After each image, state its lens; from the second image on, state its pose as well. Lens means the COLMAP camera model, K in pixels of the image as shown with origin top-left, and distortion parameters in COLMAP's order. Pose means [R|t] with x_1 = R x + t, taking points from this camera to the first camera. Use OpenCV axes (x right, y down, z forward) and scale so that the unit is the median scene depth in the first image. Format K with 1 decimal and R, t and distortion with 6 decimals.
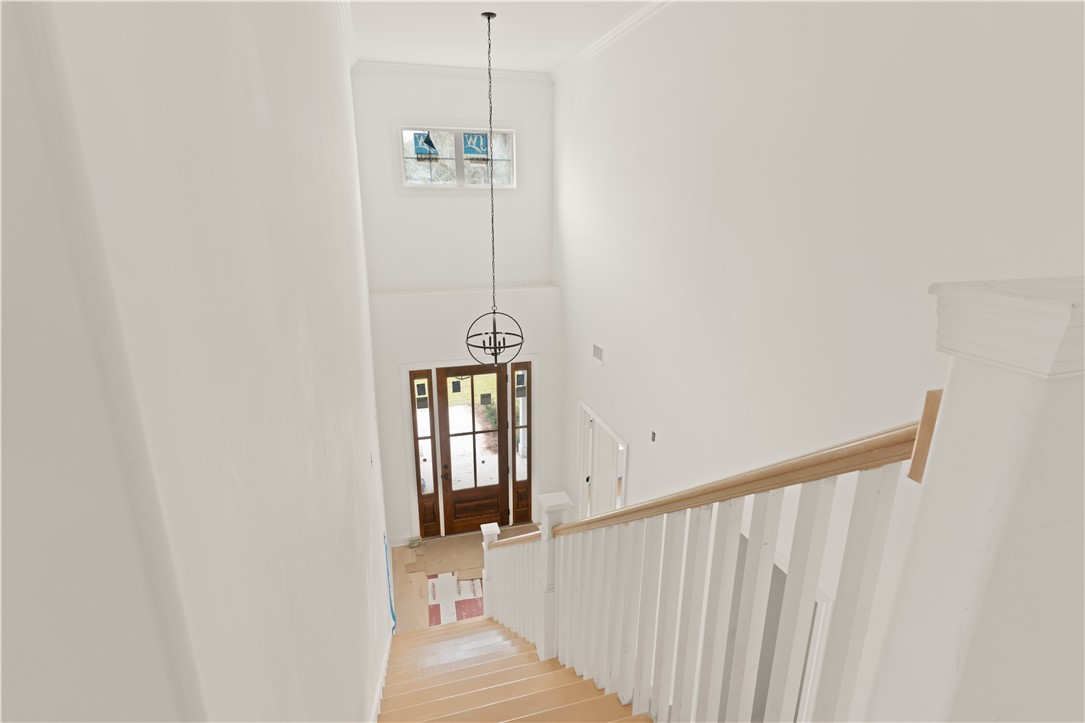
lens RADIAL K [[554.2, 0, 541.7], [0, 554.2, 360.6], [0, 0, 1]] dist [-0.003559, -0.000066]
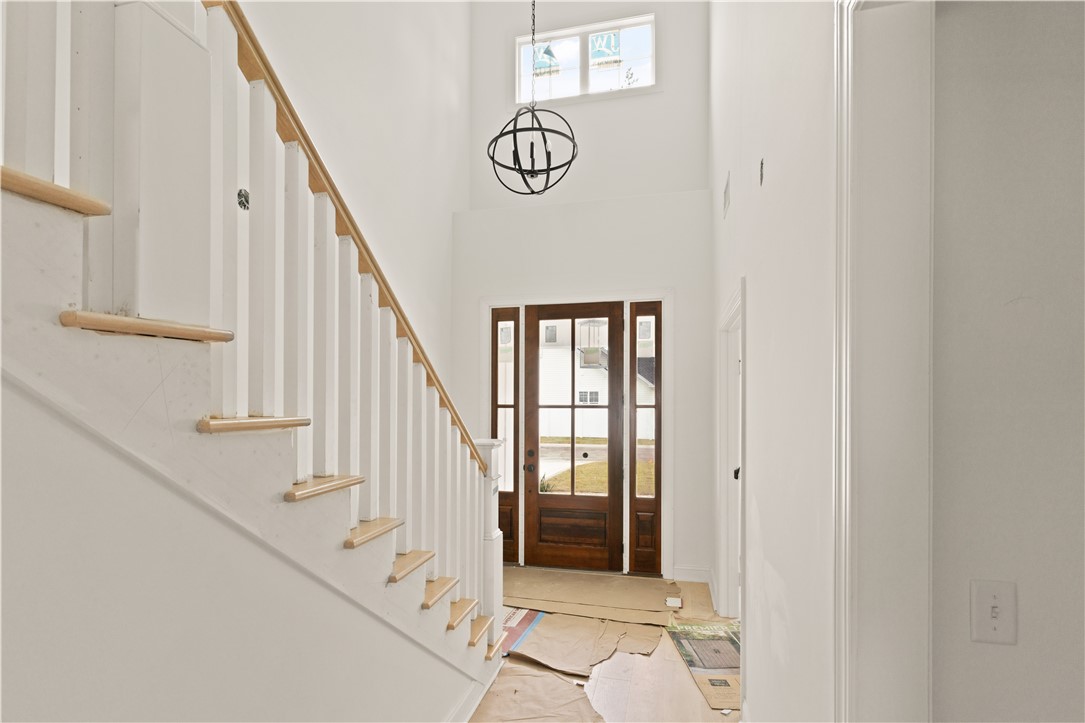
lens RADIAL K [[535.2, 0, 529.6], [0, 535.2, 396.5], [0, 0, 1]] dist [-0.005452, 0.000151]
pose [[0.859890, -0.002942, -0.510471, 0.174429], [-0.145218, 0.957258, -0.250138, 0.298157], [0.489388, 0.289221, 0.822709, 0.431098]]
